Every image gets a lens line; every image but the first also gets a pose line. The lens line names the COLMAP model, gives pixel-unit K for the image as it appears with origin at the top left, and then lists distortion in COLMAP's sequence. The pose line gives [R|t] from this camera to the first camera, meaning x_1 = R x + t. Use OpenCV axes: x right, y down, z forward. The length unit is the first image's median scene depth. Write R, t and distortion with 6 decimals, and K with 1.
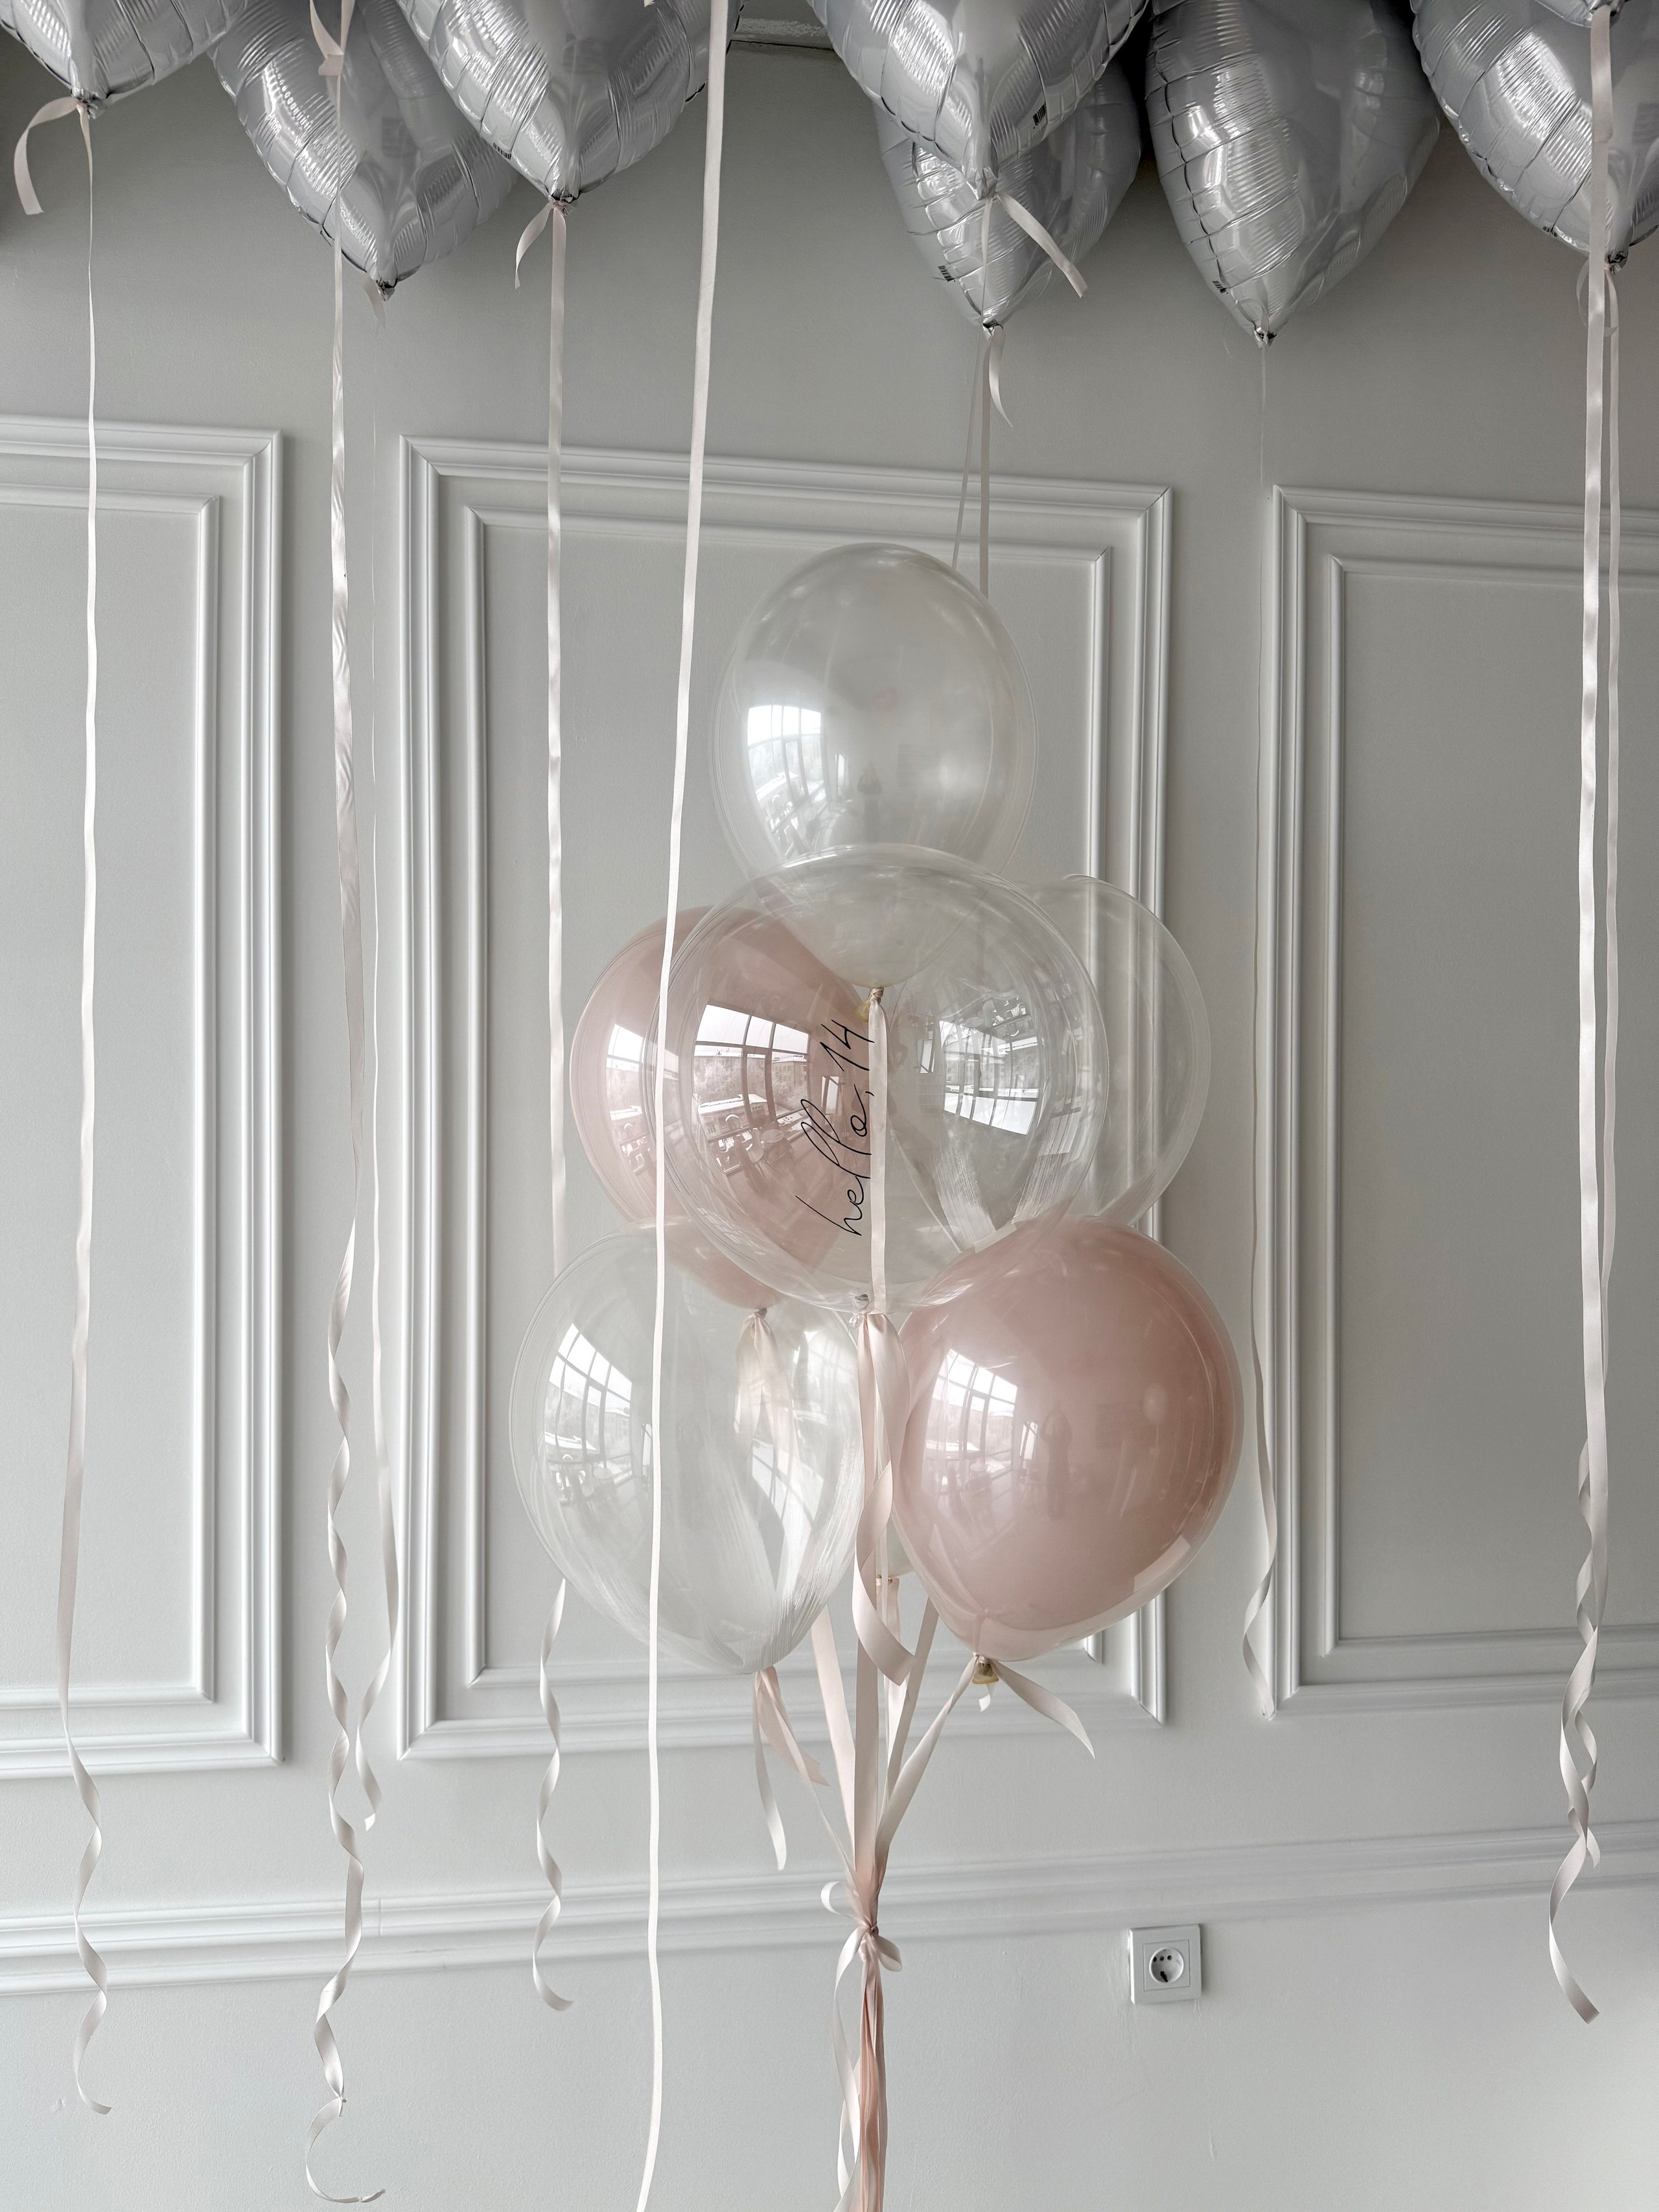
lens RADIAL K [[1563.2, 0, 833.5], [0, 1563.2, 1113.2], [0, 0, 1]] dist [-0.004000, -0.003097]
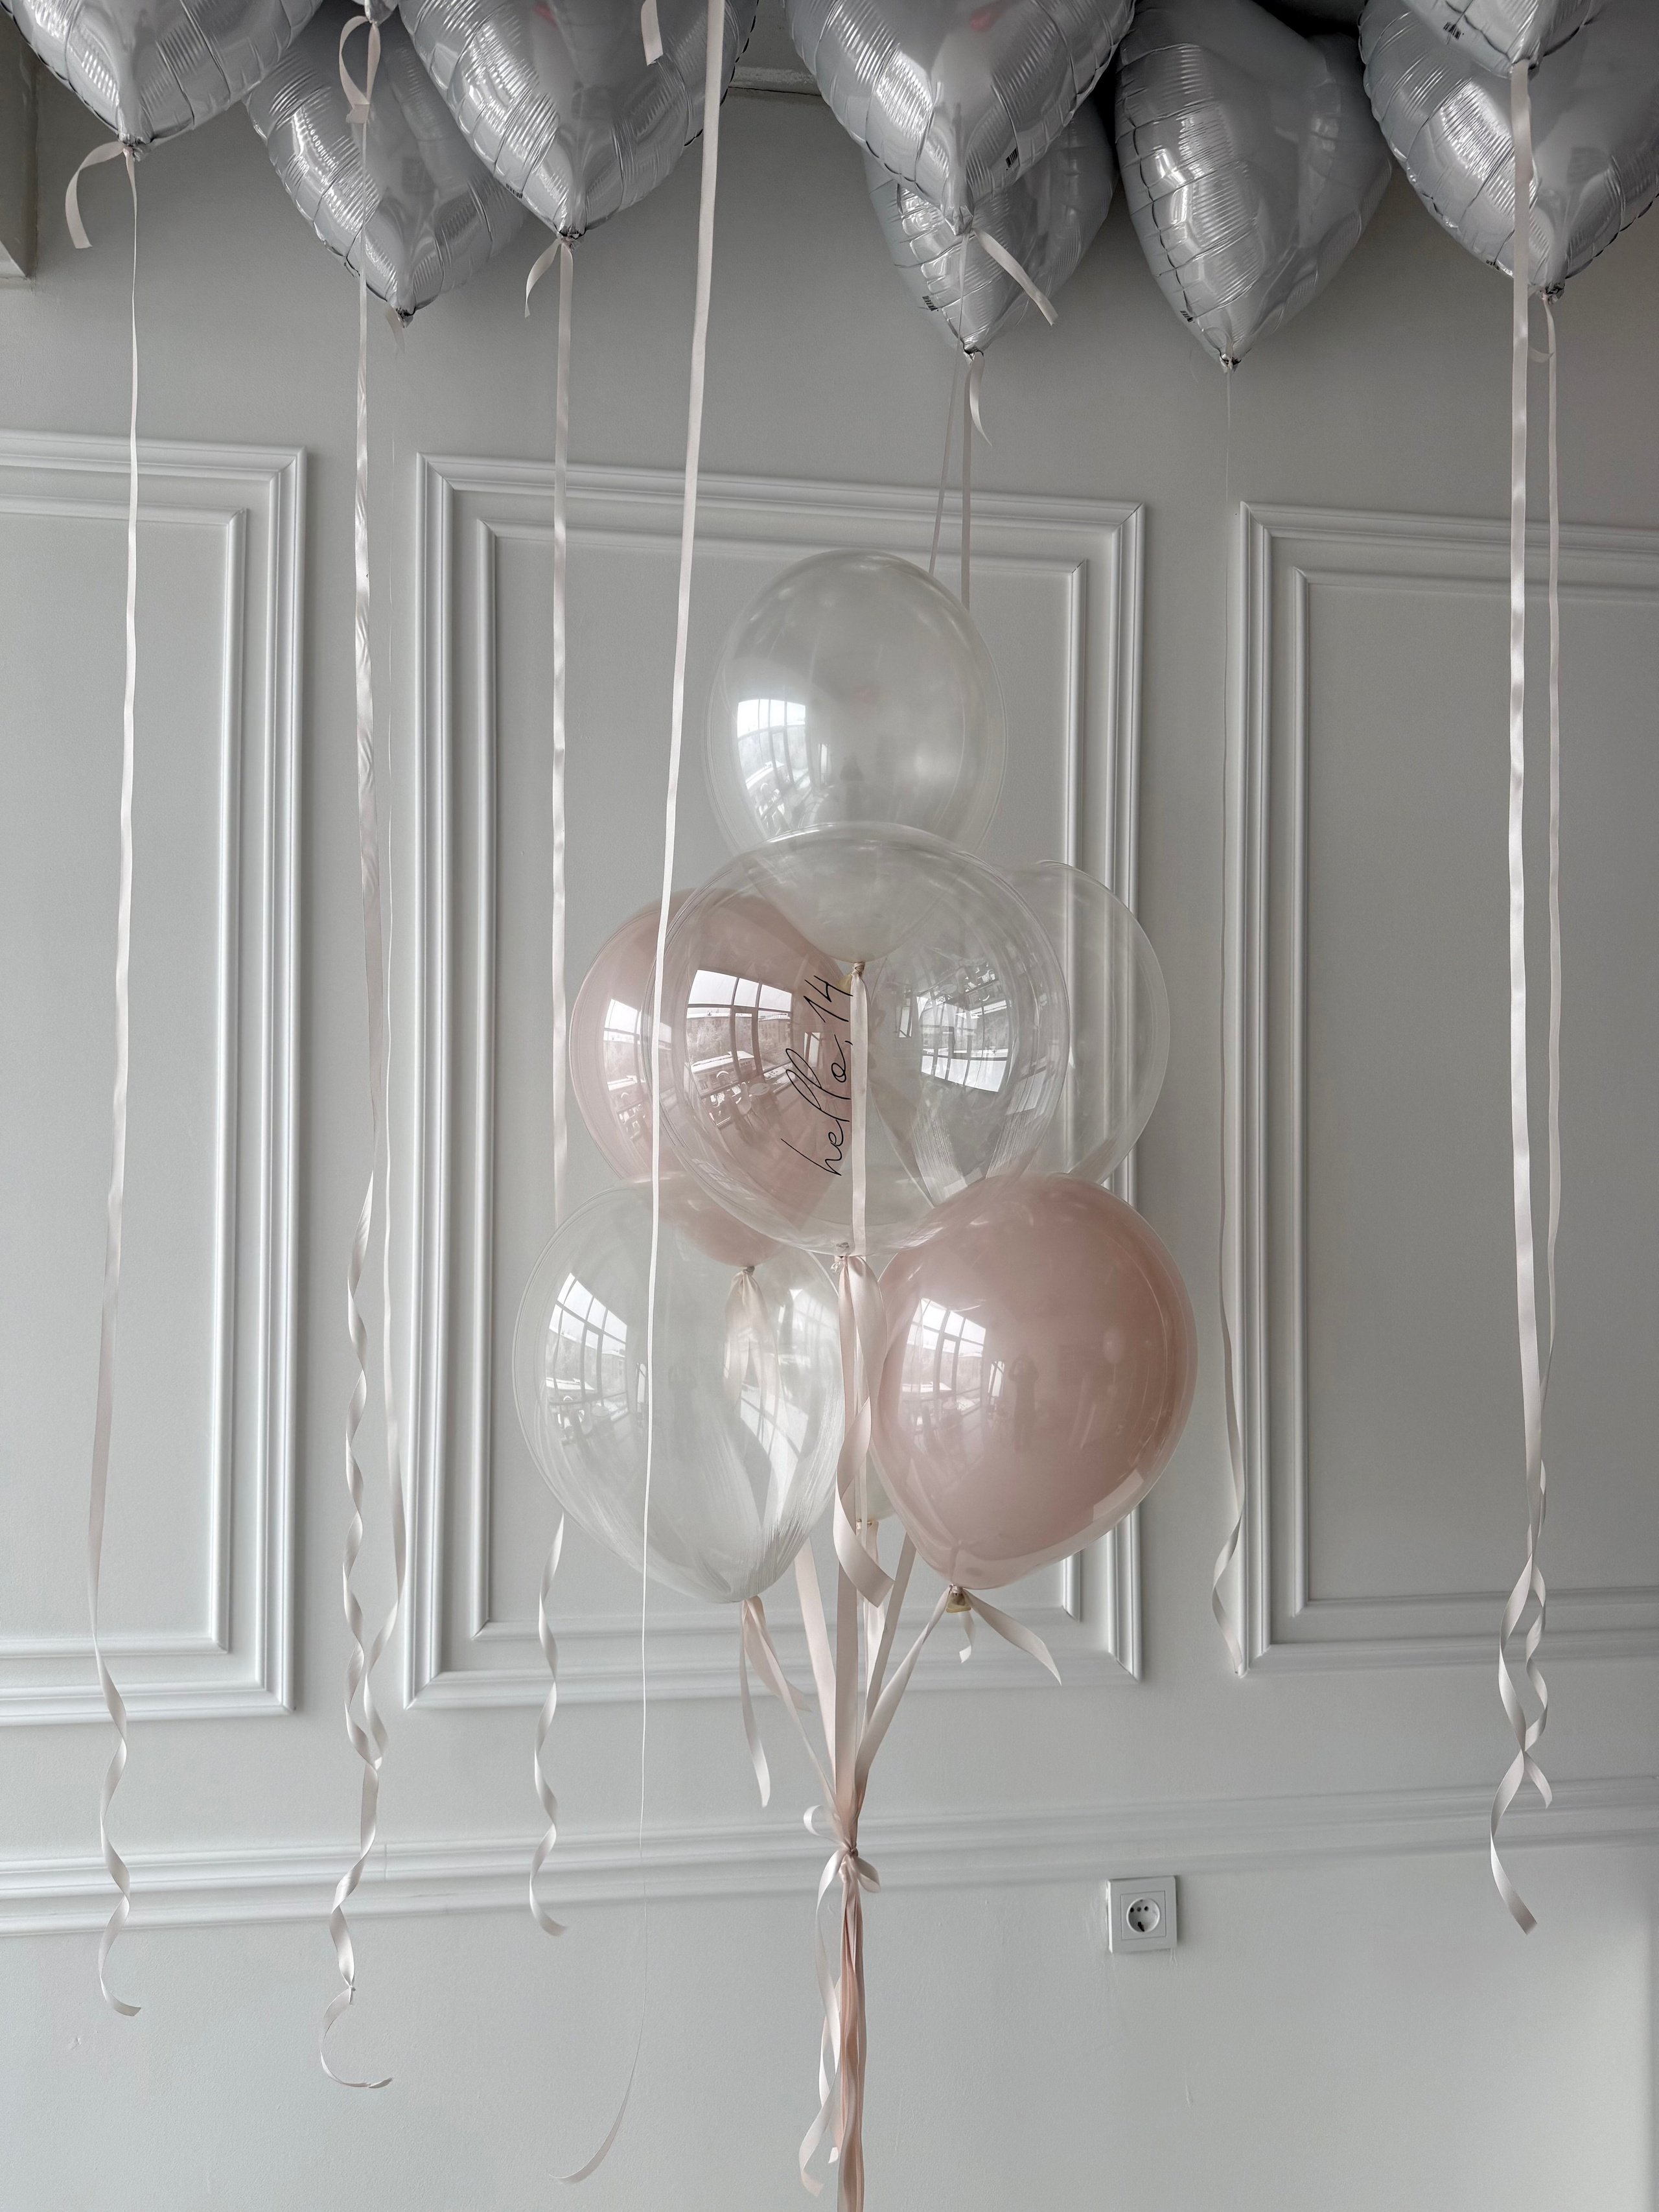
lens RADIAL K [[1558.1, 0, 837.0], [0, 1558.1, 1100.0], [0, 0, 1]] dist [0.001925, -0.009259]
pose [[0.999998, 0.001940, -0.000959, 0.011268], [-0.001961, 0.999743, -0.022584, 0.031923], [0.000914, 0.022586, 0.999744, -0.054672]]
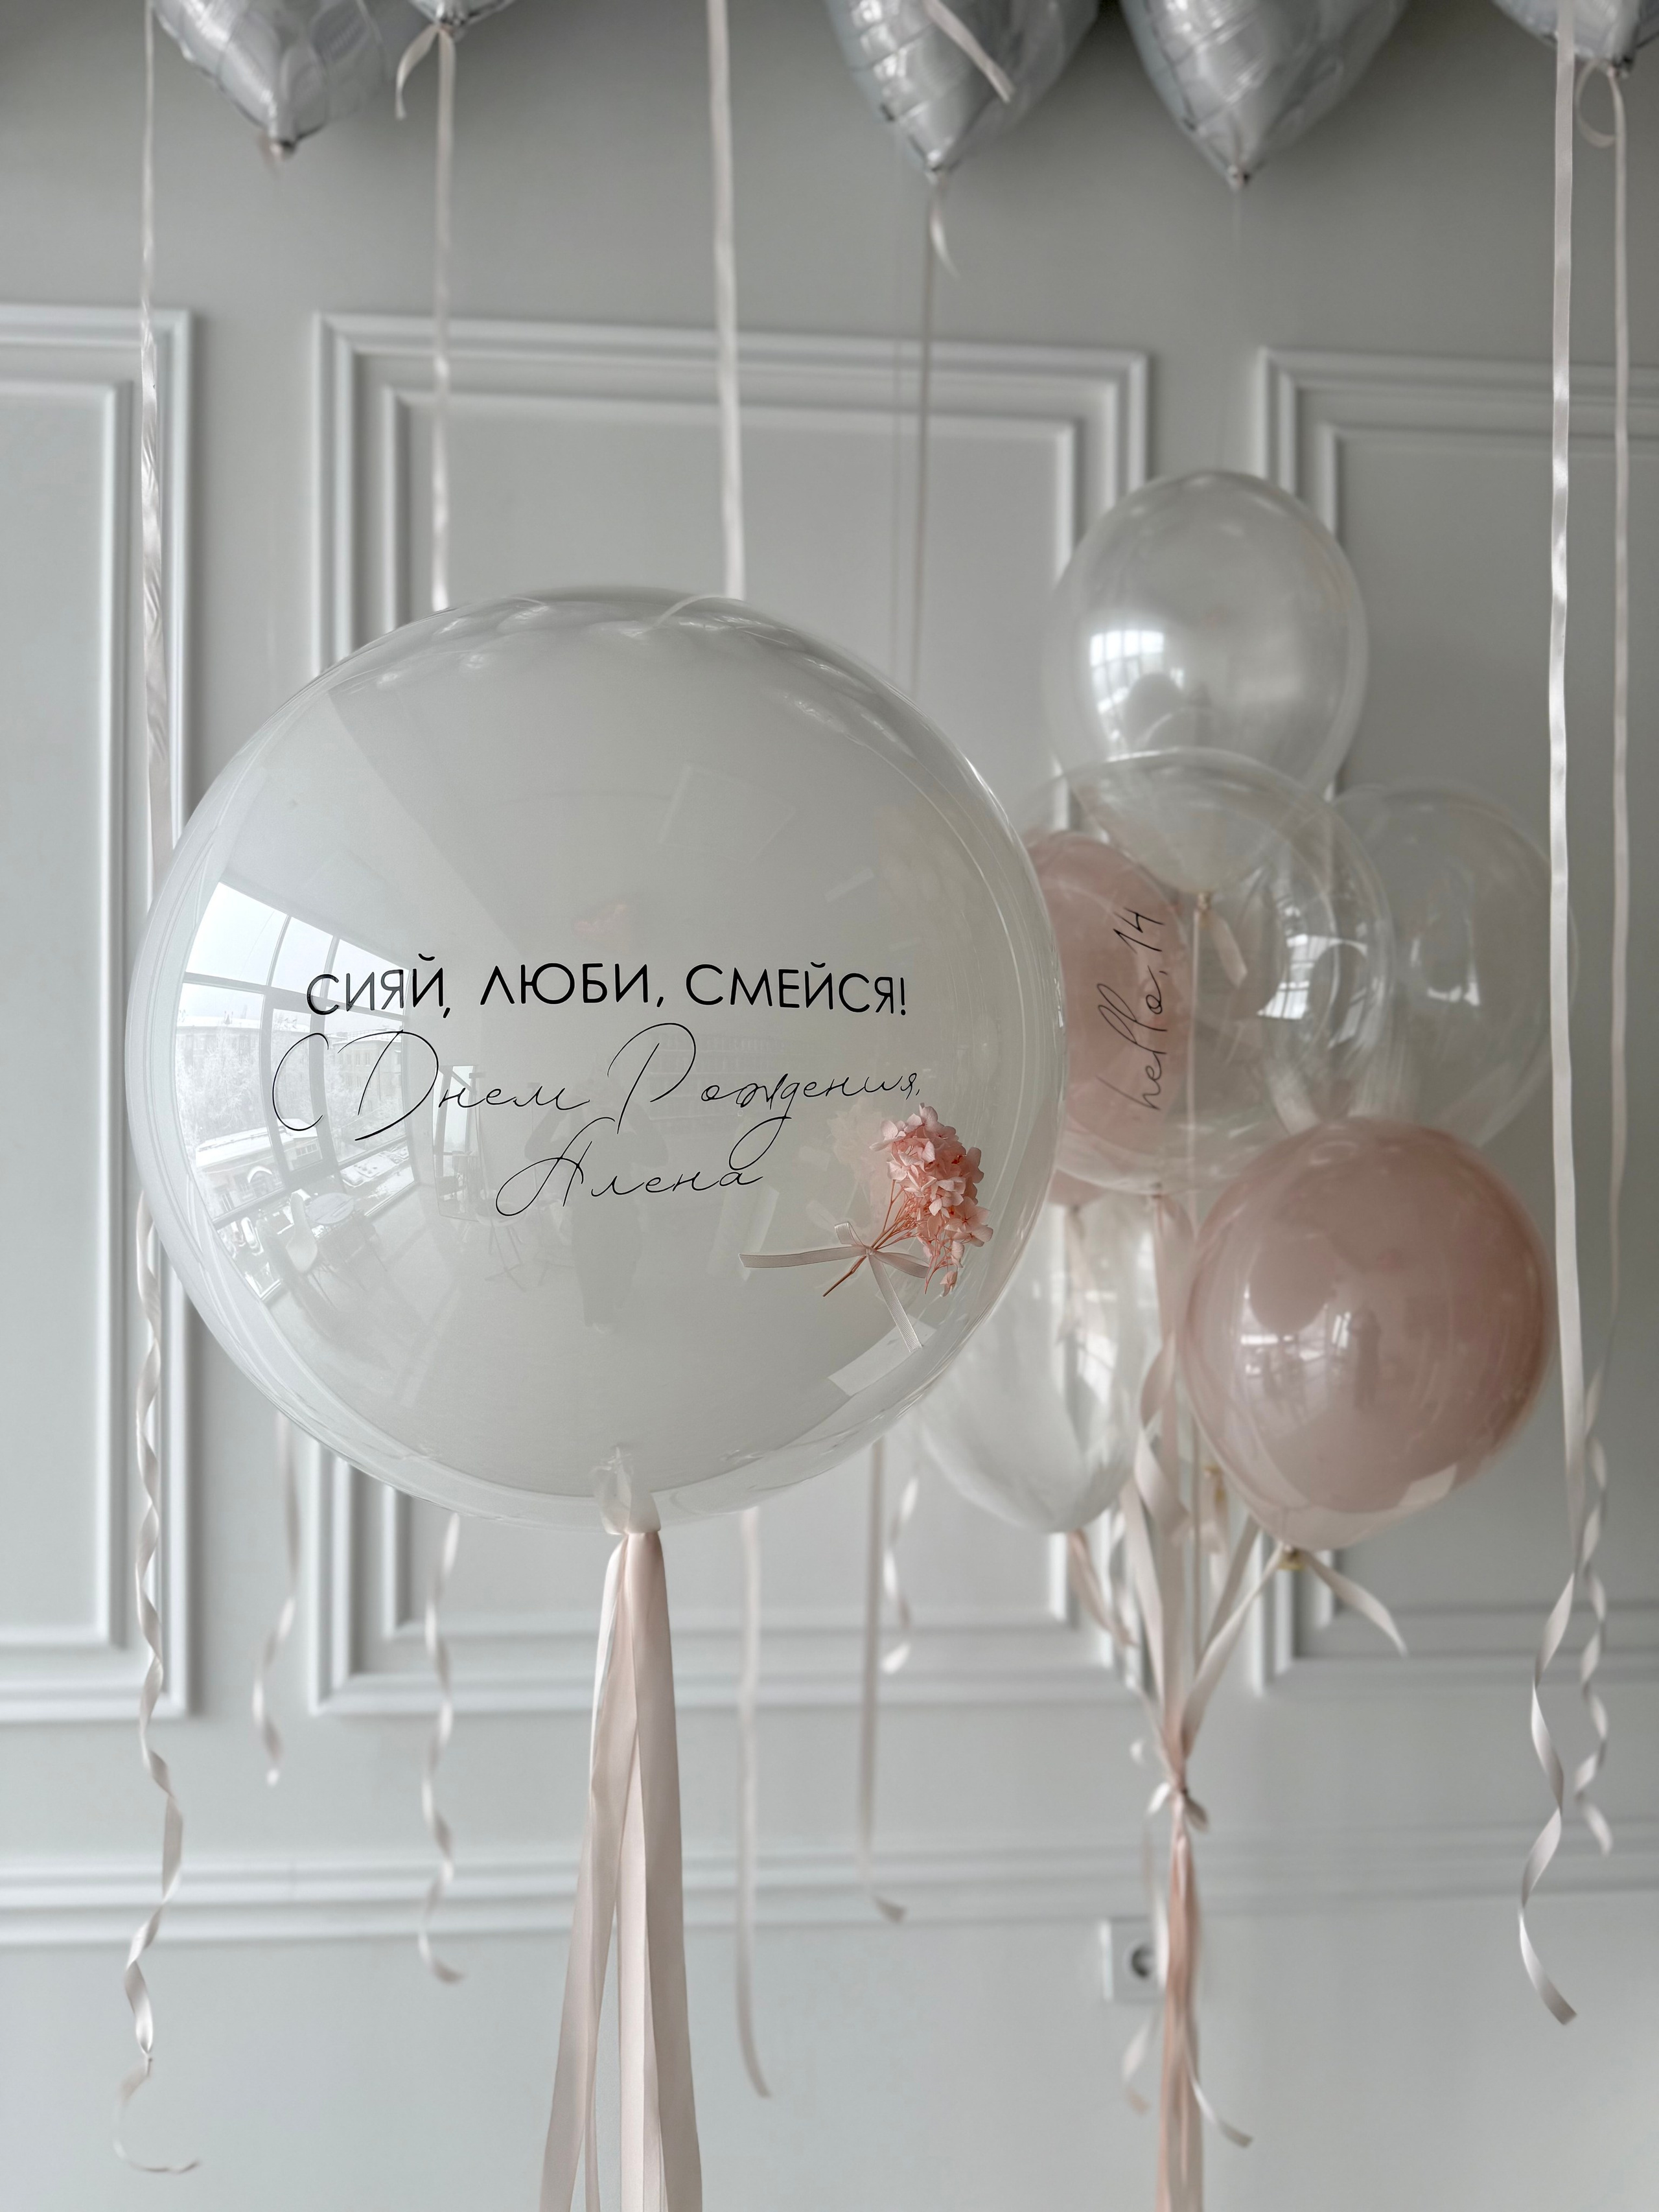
lens RADIAL K [[1578.8, 0, 826.8], [0, 1578.8, 1112.1], [0, 0, 1]] dist [-0.007348, -0.003179]
pose [[0.998343, -0.000980, -0.057541, 0.092118], [0.000658, 0.999984, -0.005626, 0.060519], [0.057546, 0.005579, 0.998327, 0.072442]]
